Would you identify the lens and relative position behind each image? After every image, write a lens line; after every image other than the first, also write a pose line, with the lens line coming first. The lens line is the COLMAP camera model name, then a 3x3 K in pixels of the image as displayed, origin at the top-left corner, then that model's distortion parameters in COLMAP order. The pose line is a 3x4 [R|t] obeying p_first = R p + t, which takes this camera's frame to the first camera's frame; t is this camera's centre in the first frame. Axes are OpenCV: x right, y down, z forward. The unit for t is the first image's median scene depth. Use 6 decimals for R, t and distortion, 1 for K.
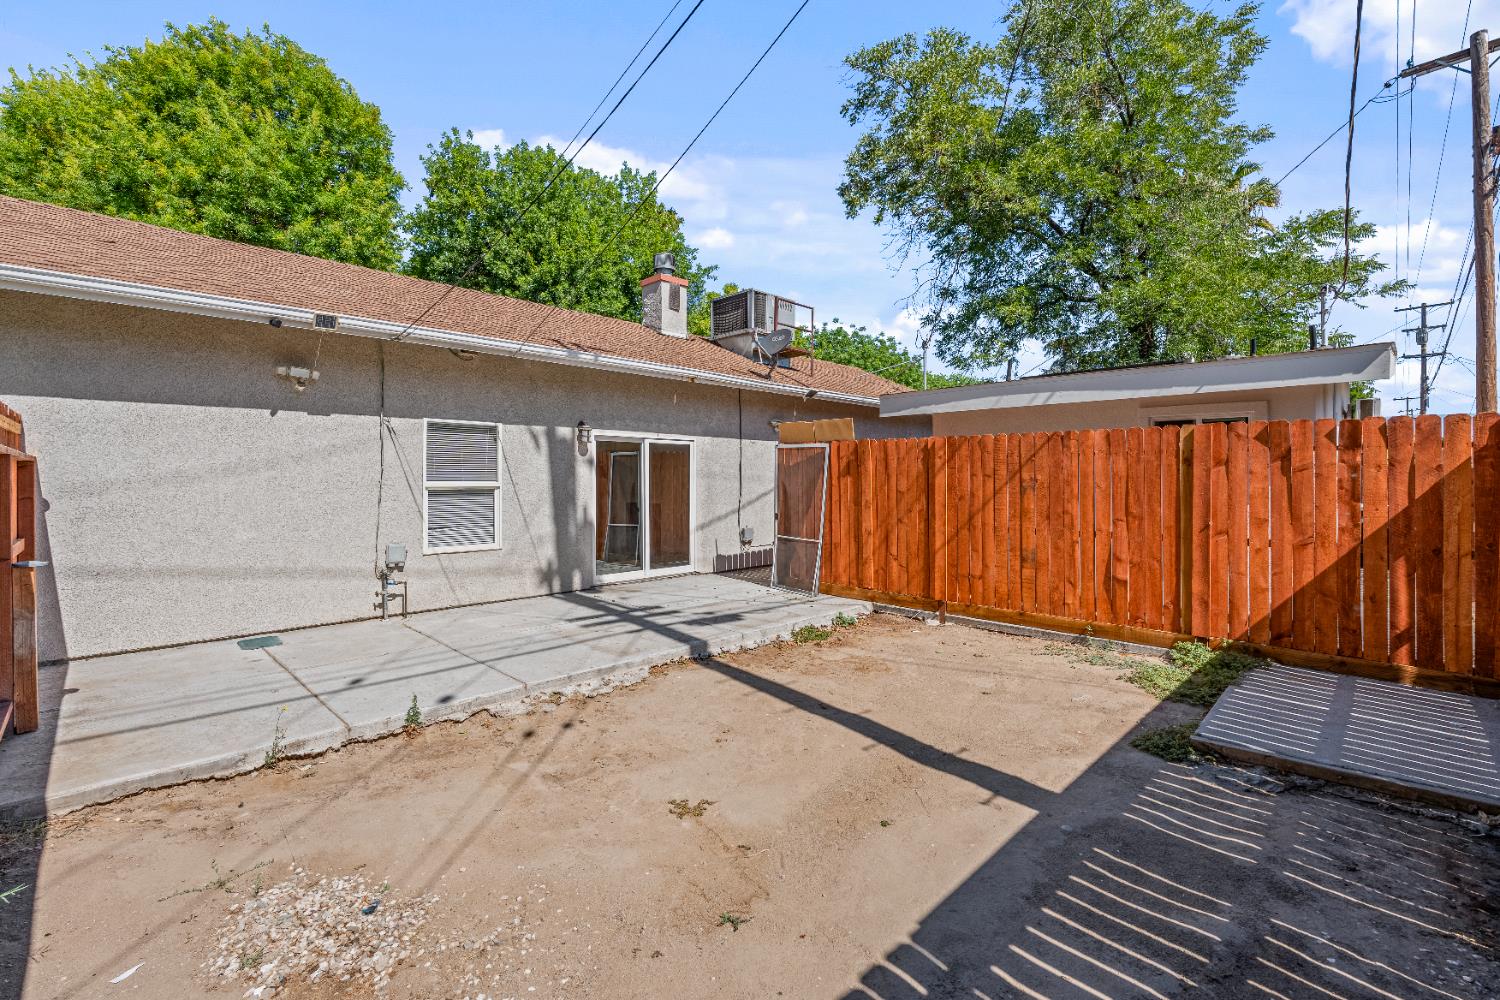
lens RADIAL K [[663.8, 0, 743.9], [0, 663.8, 491.8], [0, 0, 1]] dist [-0.009028, -0.000097]
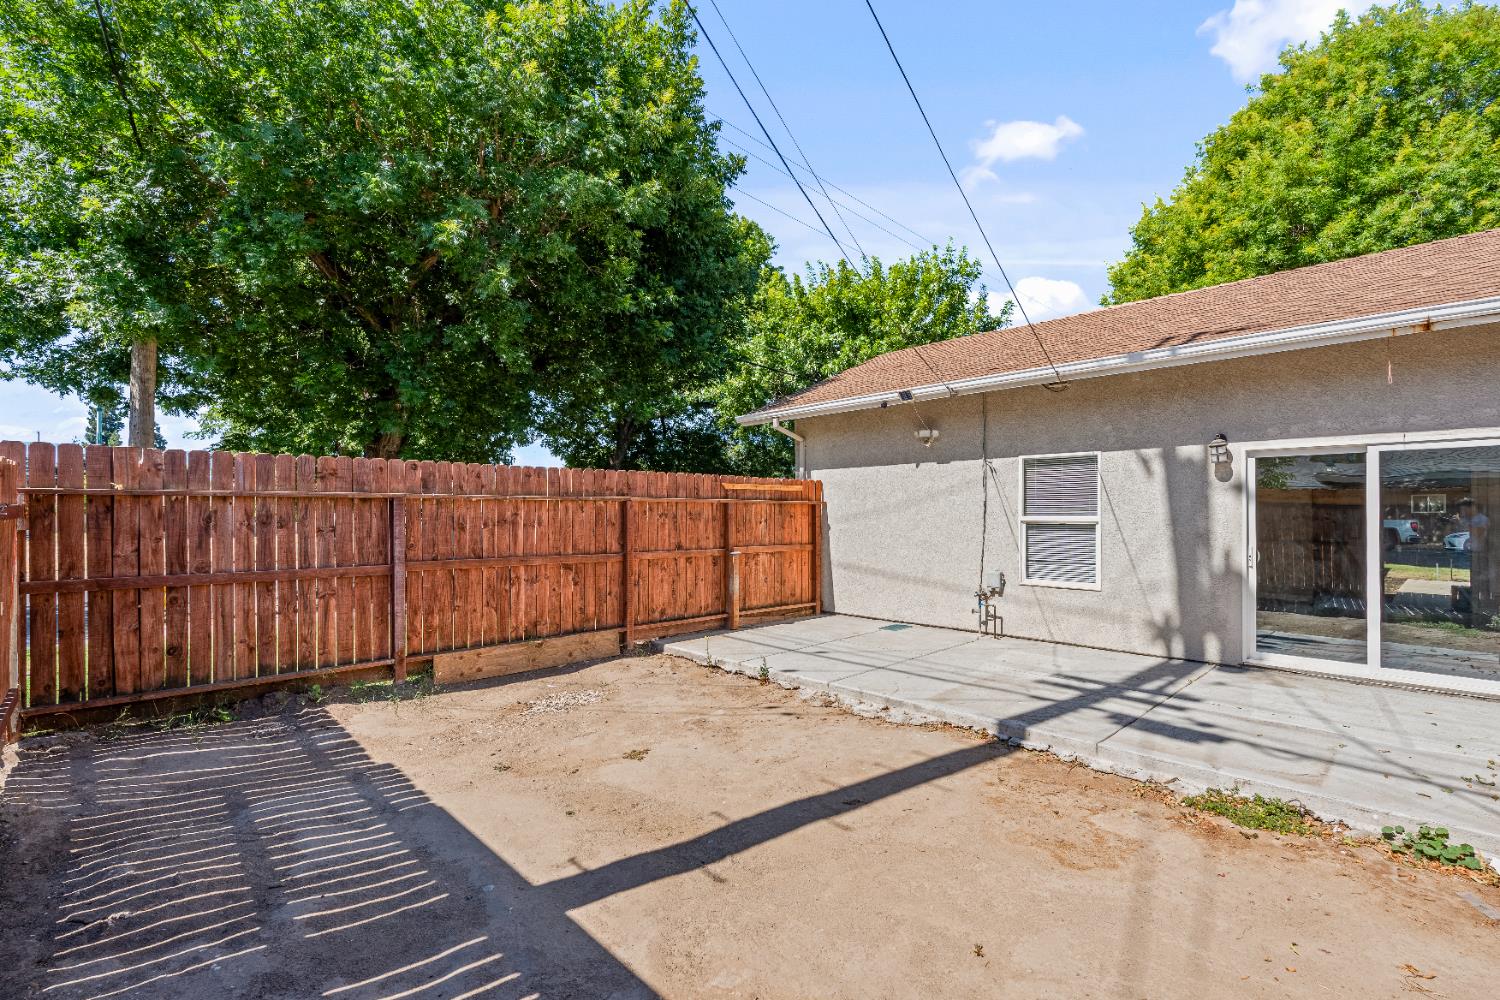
lens RADIAL K [[670.2, 0, 746.5], [0, 670.2, 514.8], [0, 0, 1]] dist [-0.005424, 0.000319]
pose [[-0.023221, 0.001510, -0.999729, 0.605424], [-0.016551, 0.999861, 0.001894, -0.011197], [0.999593, 0.016590, -0.023193, 0.585281]]
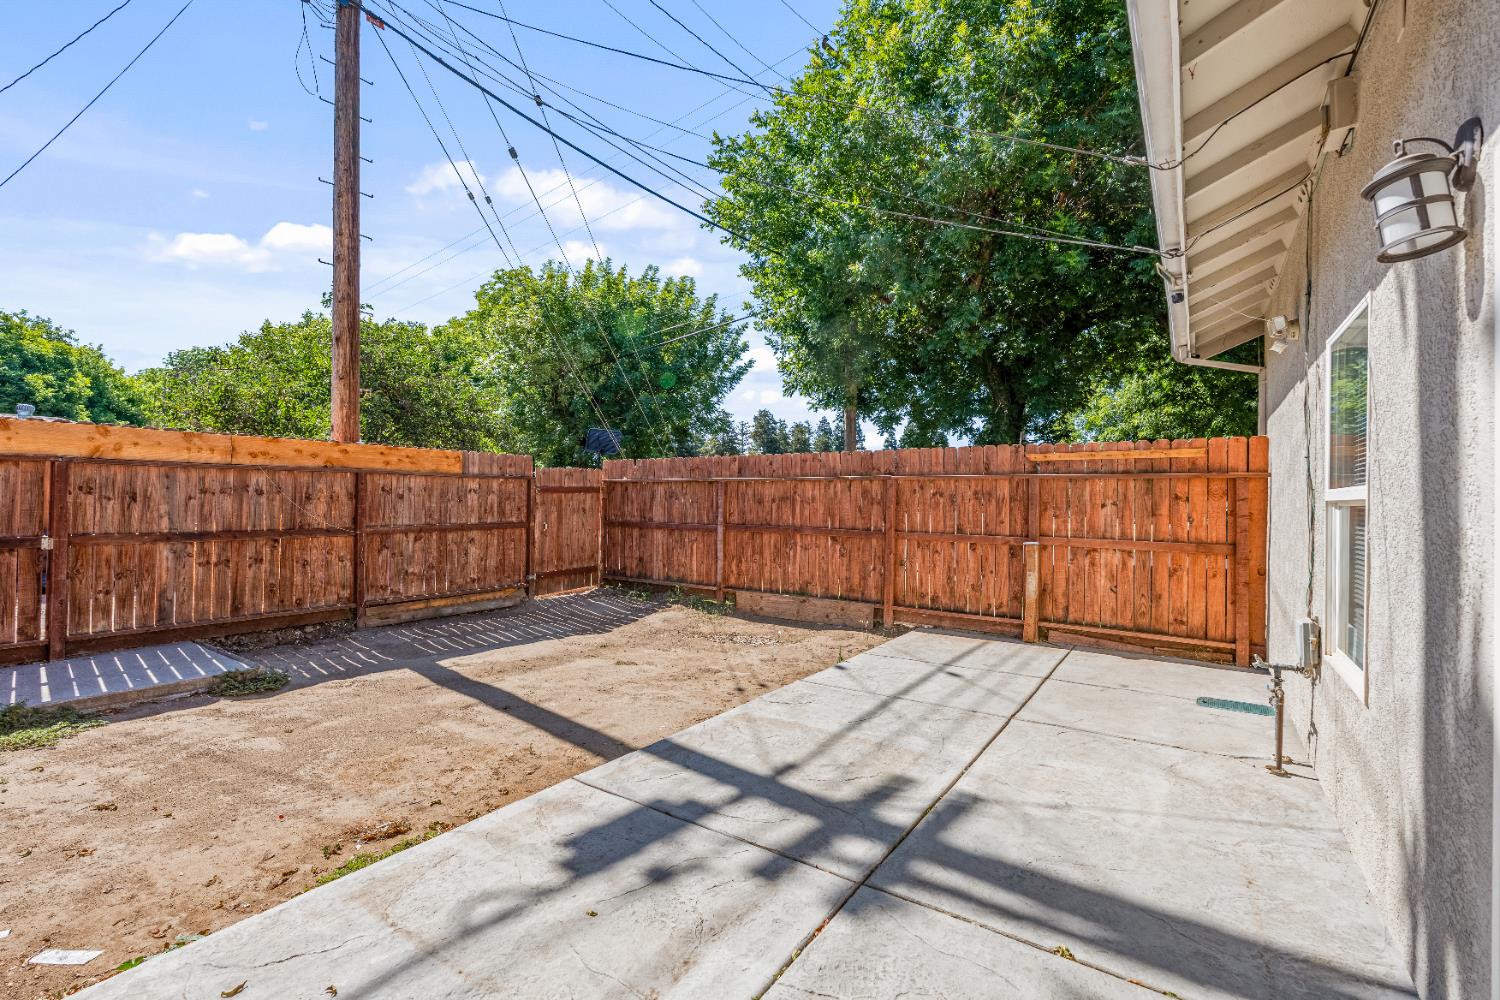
lens RADIAL K [[658.3, 0, 750.0], [0, 658.3, 500.0], [0, 0, 1]] dist [-0.001625, -0.000293]
pose [[-0.981638, -0.011034, -0.190436, -0.032705], [-0.014757, 0.999727, 0.018140, -0.010939], [0.190183, 0.020617, -0.981532, 1.352022]]
